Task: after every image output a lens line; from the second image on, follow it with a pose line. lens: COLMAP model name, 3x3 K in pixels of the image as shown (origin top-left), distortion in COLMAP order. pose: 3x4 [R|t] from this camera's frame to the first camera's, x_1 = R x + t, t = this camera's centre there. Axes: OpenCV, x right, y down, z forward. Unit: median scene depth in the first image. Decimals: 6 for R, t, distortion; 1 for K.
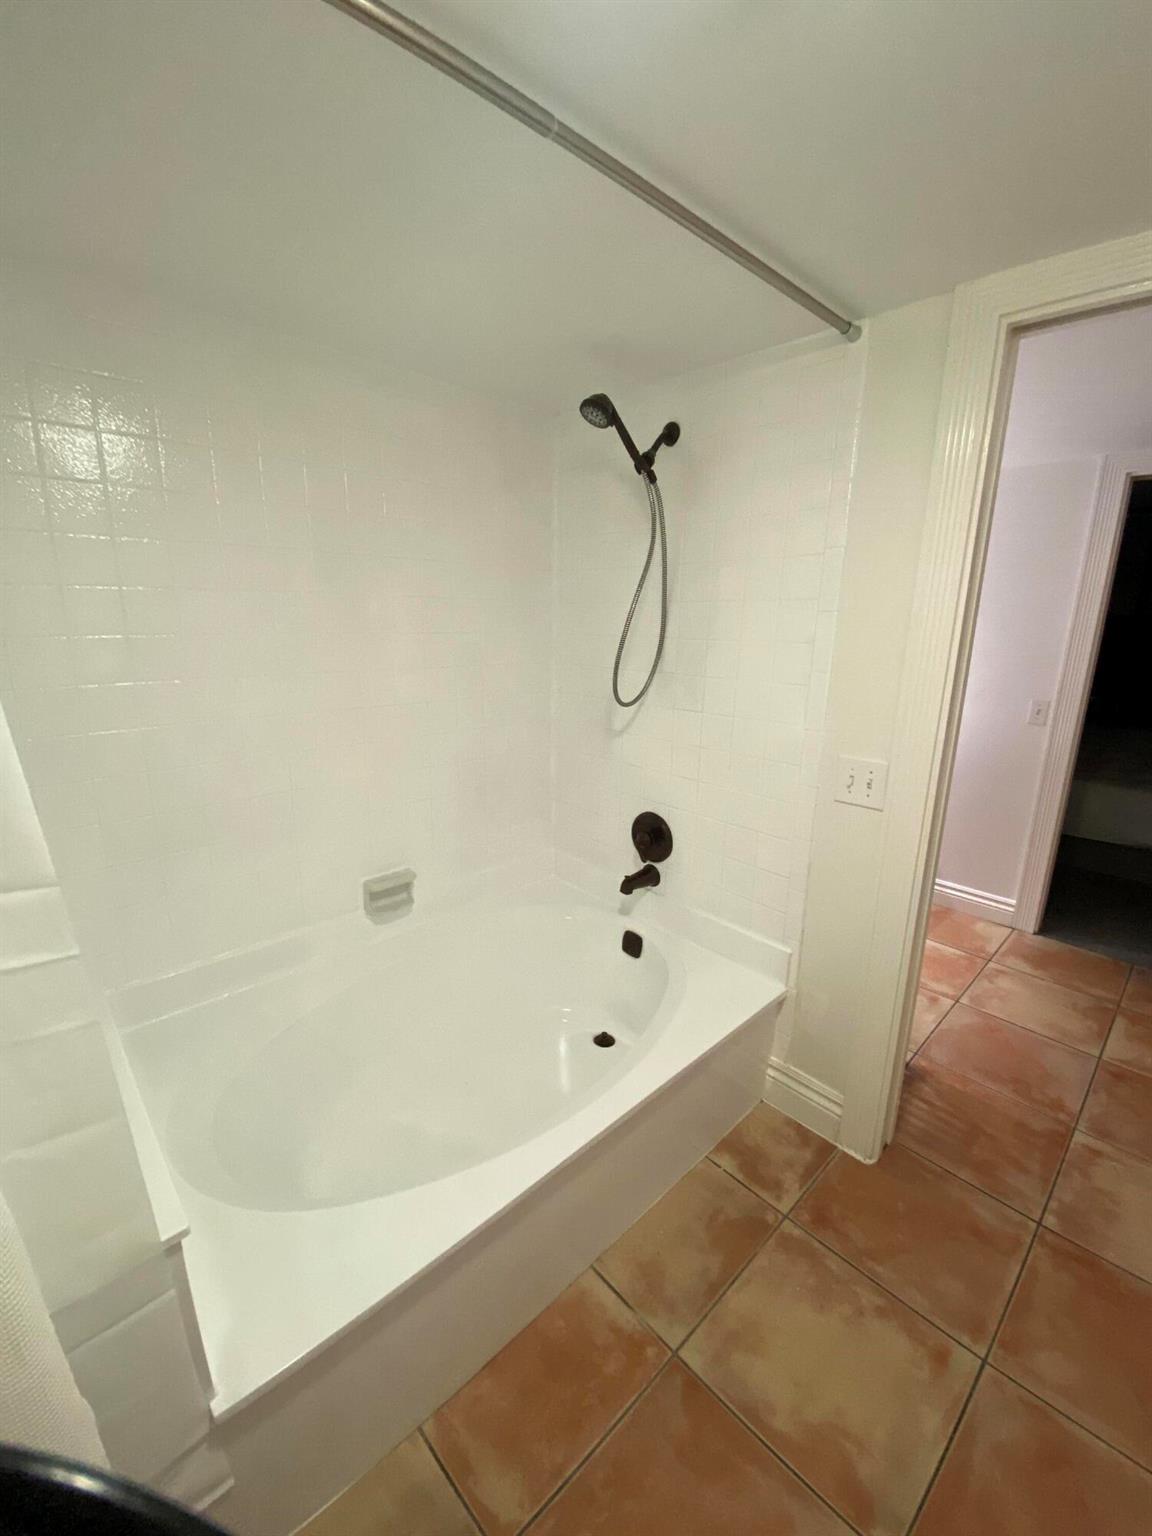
lens RADIAL K [[639.0, 0, 576.0], [0, 639.0, 768.0], [0, 0, 1]] dist [0.023139, -0.021497]
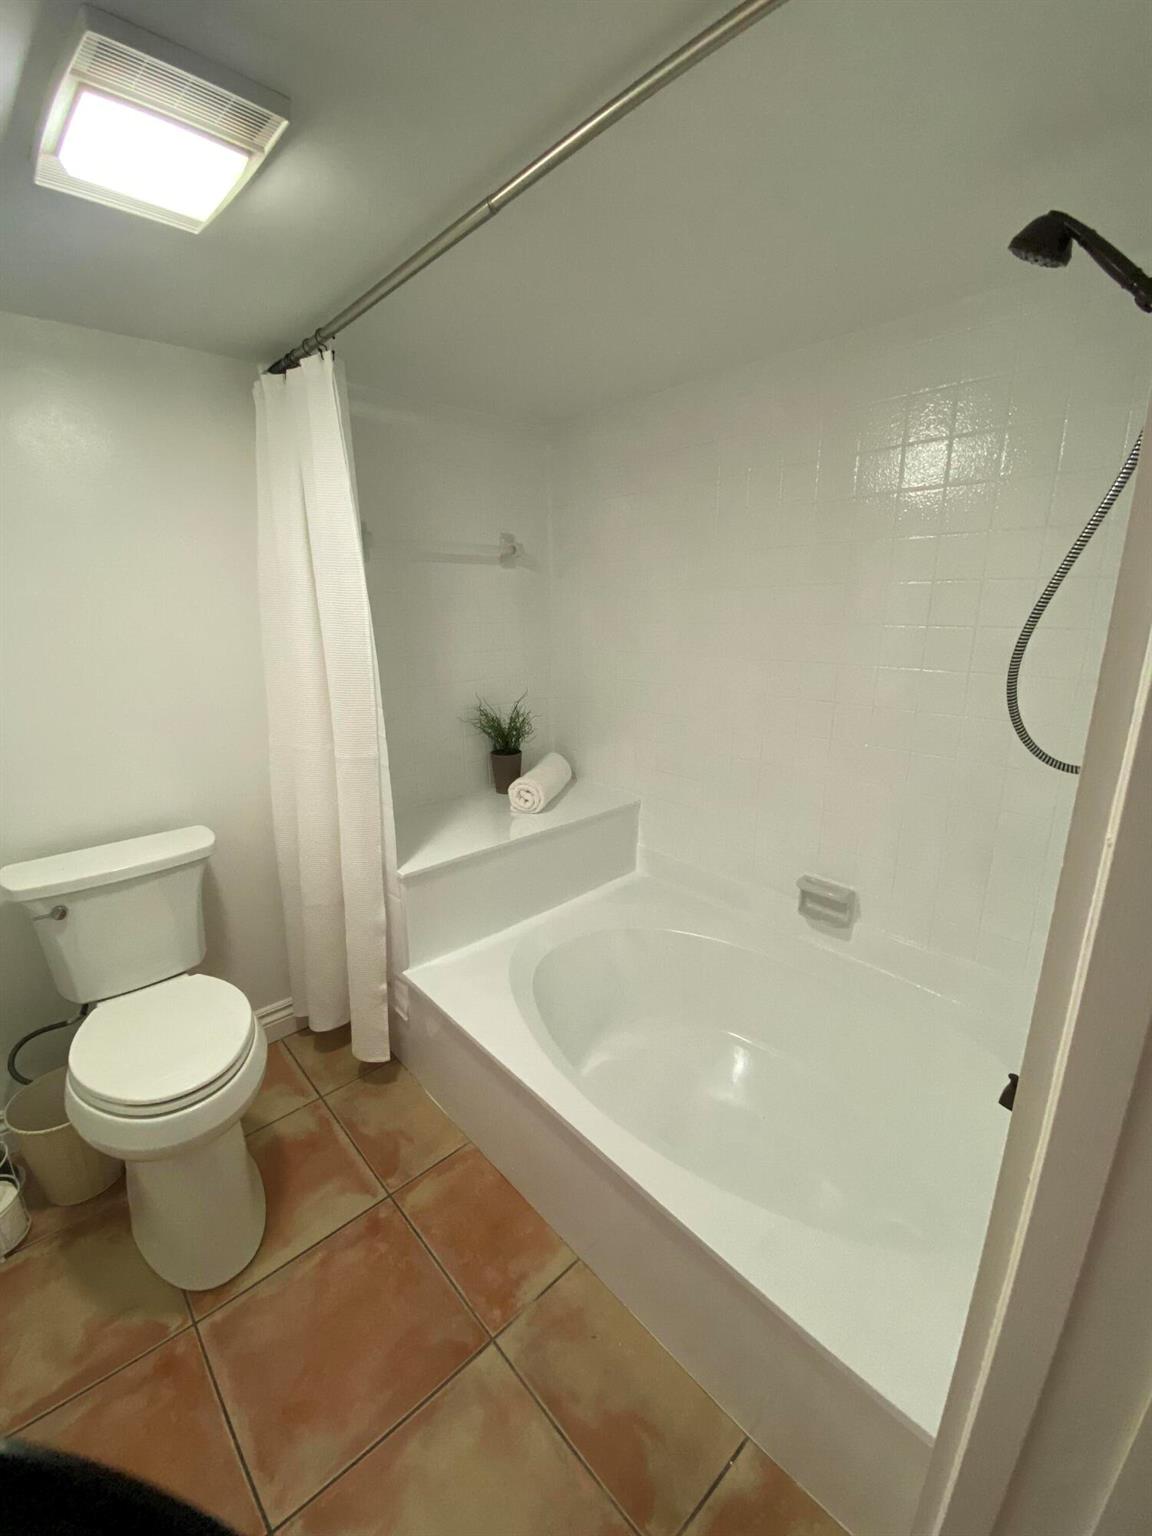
lens RADIAL K [[639.0, 0, 576.0], [0, 639.0, 768.0], [0, 0, 1]] dist [0.023139, -0.021497]
pose [[-0.027475, 0.233225, -0.972035, 0.698482], [-0.237241, 0.943098, 0.232987, -0.146179], [0.971062, 0.237007, 0.029419, 0.676309]]
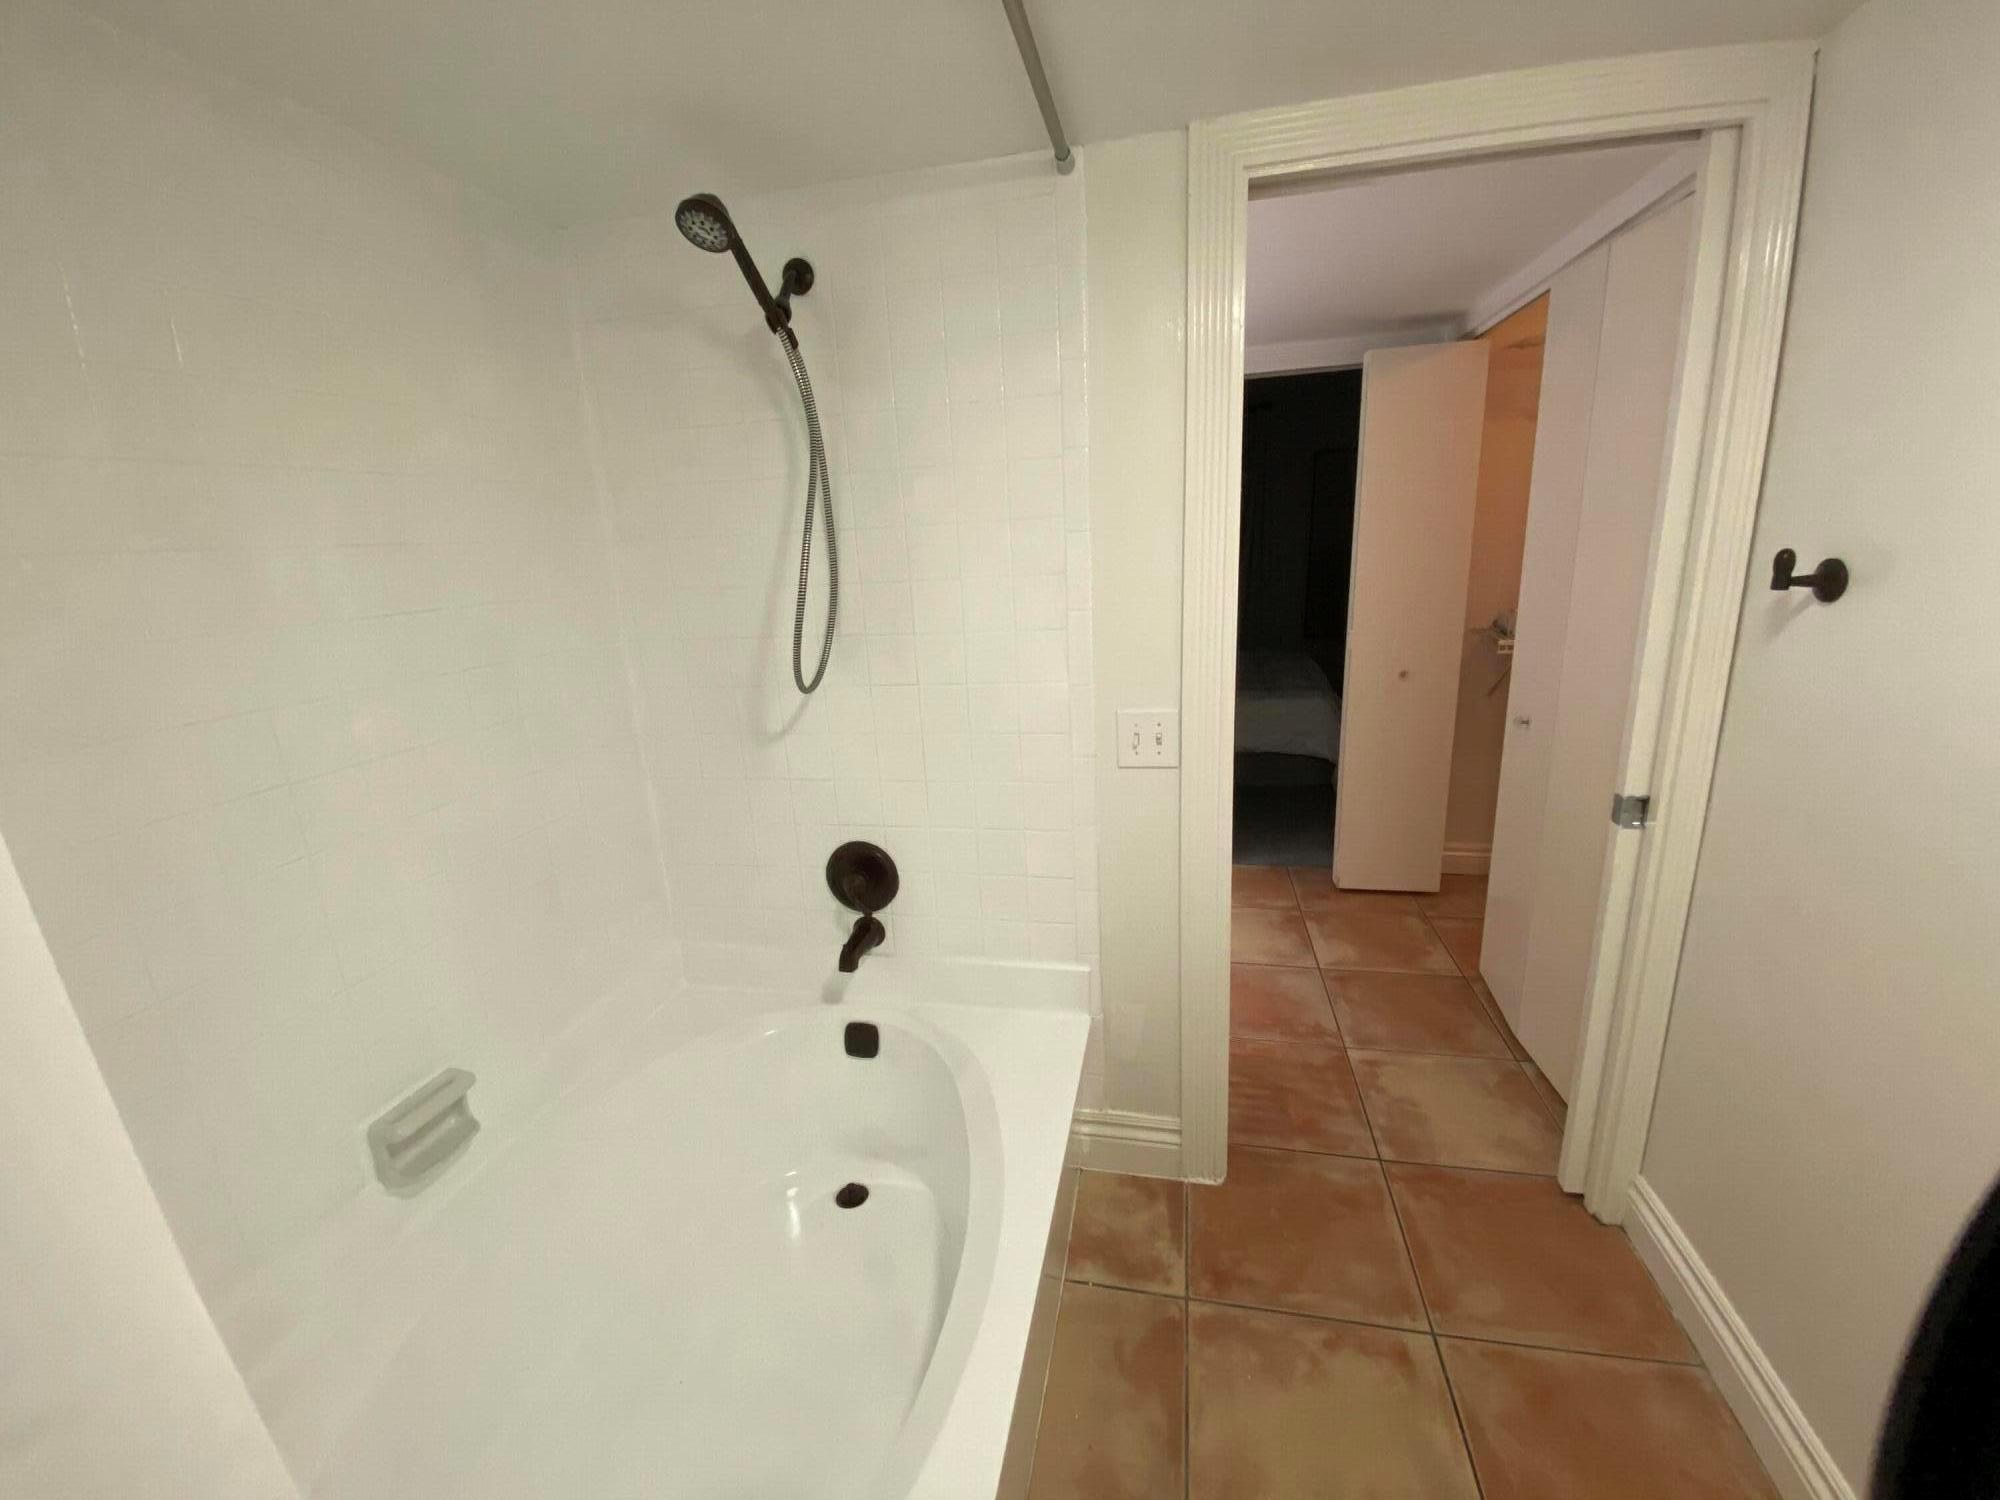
lens RADIAL K [[832.0, 0, 1000.0], [0, 832.0, 750.0], [0, 0, 1]] dist [0.023139, -0.021497]
pose [[0.820402, -0.197296, 0.536670, -0.259712], [0.196776, 0.978673, 0.058980, -0.058551], [-0.536861, 0.057217, 0.841728, 0.210584]]
